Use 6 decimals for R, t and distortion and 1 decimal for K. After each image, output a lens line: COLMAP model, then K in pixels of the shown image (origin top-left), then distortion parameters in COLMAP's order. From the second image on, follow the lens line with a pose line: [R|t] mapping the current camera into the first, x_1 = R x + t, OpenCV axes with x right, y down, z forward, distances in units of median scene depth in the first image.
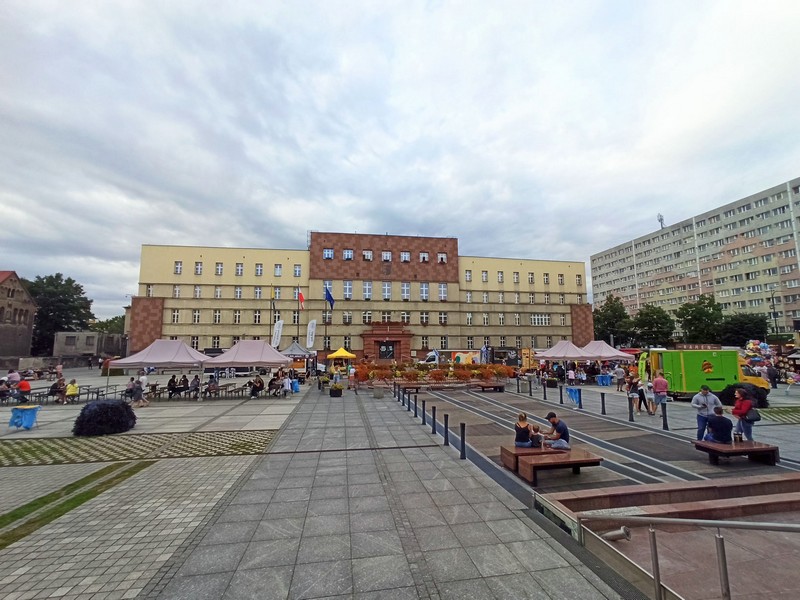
lens RADIAL K [[364.3, 0, 404.0], [0, 364.3, 303.7], [0, 0, 1]] dist [-0.044635, 0.028786]
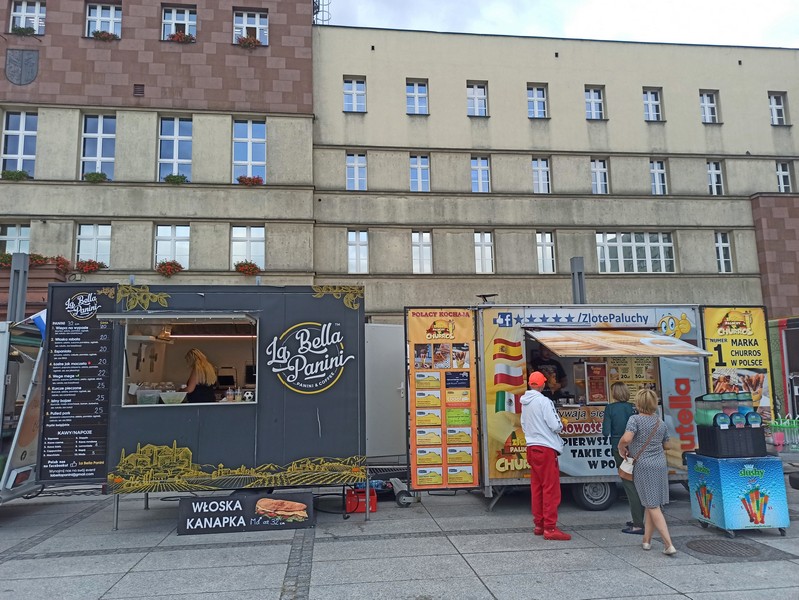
lens RADIAL K [[590.2, 0, 401.9], [0, 590.2, 298.7], [0, 0, 1]] dist [0.055635, -0.047182]
pose [[0.998431, -0.025946, -0.049619, 0.219032], [0.024536, 0.999283, -0.028826, 0.084160], [0.050331, 0.027563, 0.998352, 0.537924]]
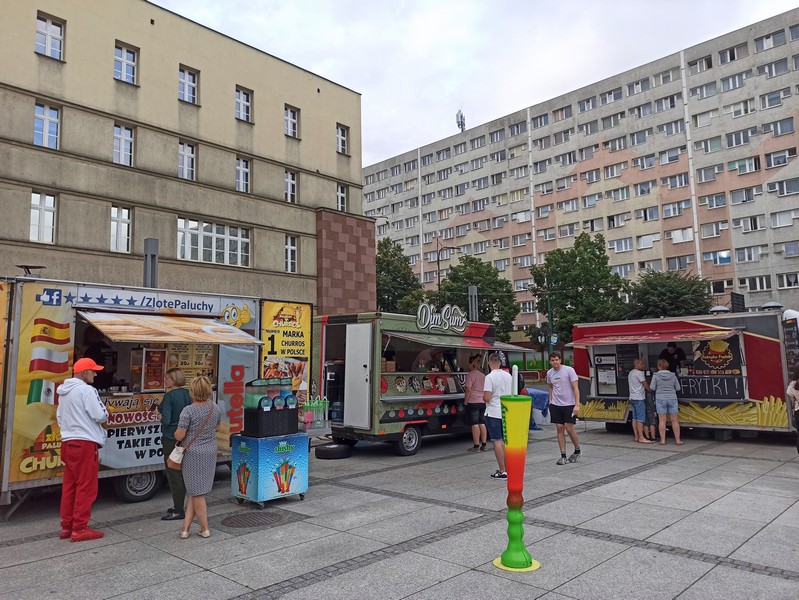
lens RADIAL K [[590.2, 0, 401.9], [0, 590.2, 298.7], [0, 0, 1]] dist [0.055635, -0.047182]
pose [[0.806481, 0.057333, 0.588473, 0.222541], [-0.056419, 0.998208, -0.019932, 0.084471], [-0.588562, -0.017127, 0.808271, 0.537992]]
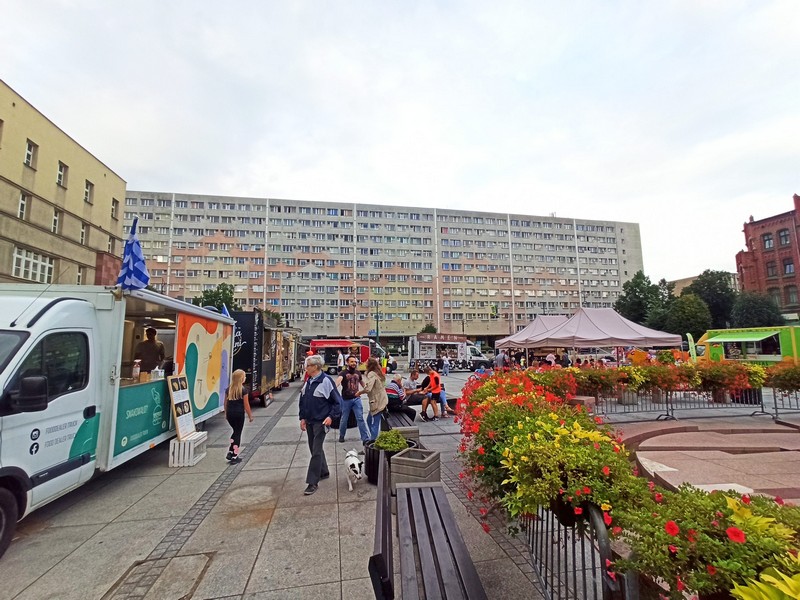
lens RADIAL K [[364.3, 0, 404.0], [0, 364.3, 303.7], [0, 0, 1]] dist [-0.044635, 0.028786]
pose [[-0.021095, 0.130237, 0.991259, -0.010594], [-0.109716, 0.985189, -0.131774, 0.088523], [-0.993739, -0.111537, -0.006493, 0.582949]]
